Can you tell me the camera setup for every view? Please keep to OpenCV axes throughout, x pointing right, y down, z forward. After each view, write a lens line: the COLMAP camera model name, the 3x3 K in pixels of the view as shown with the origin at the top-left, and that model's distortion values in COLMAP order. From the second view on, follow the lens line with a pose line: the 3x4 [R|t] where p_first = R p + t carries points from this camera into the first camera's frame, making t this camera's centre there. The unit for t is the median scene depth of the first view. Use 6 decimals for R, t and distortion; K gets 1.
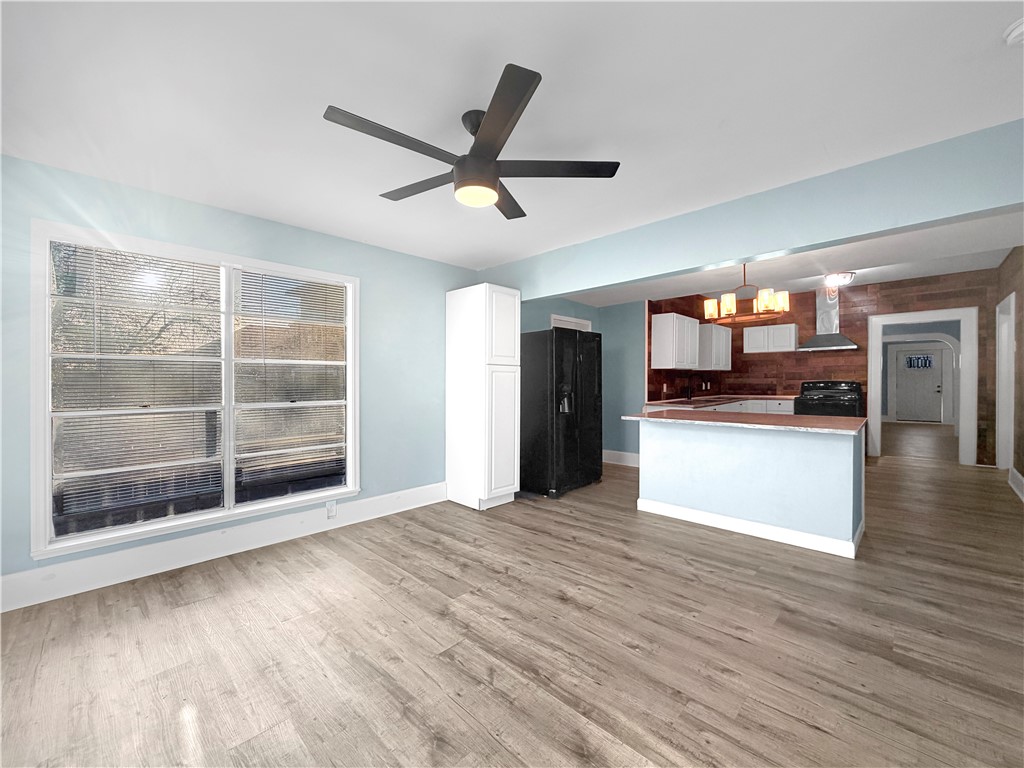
lens RADIAL K [[412.6, 0, 509.2], [0, 412.6, 384.1], [0, 0, 1]] dist [0.000879, -0.000033]
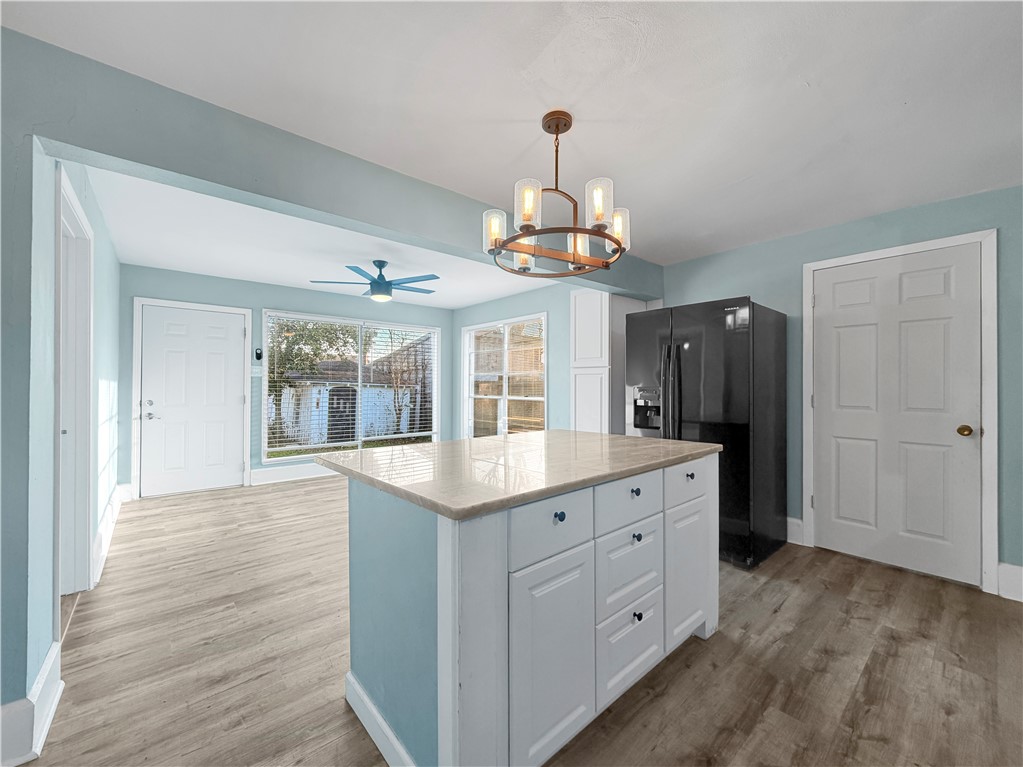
lens RADIAL K [[412.2, 0, 509.0], [0, 412.2, 383.4], [0, 0, 1]] dist [0.000879, -0.000033]
pose [[-0.082748, 0.001013, -0.996570, 2.061464], [0.000704, 0.999999, 0.000959, -0.019813], [0.996570, -0.000622, -0.082749, 1.893227]]
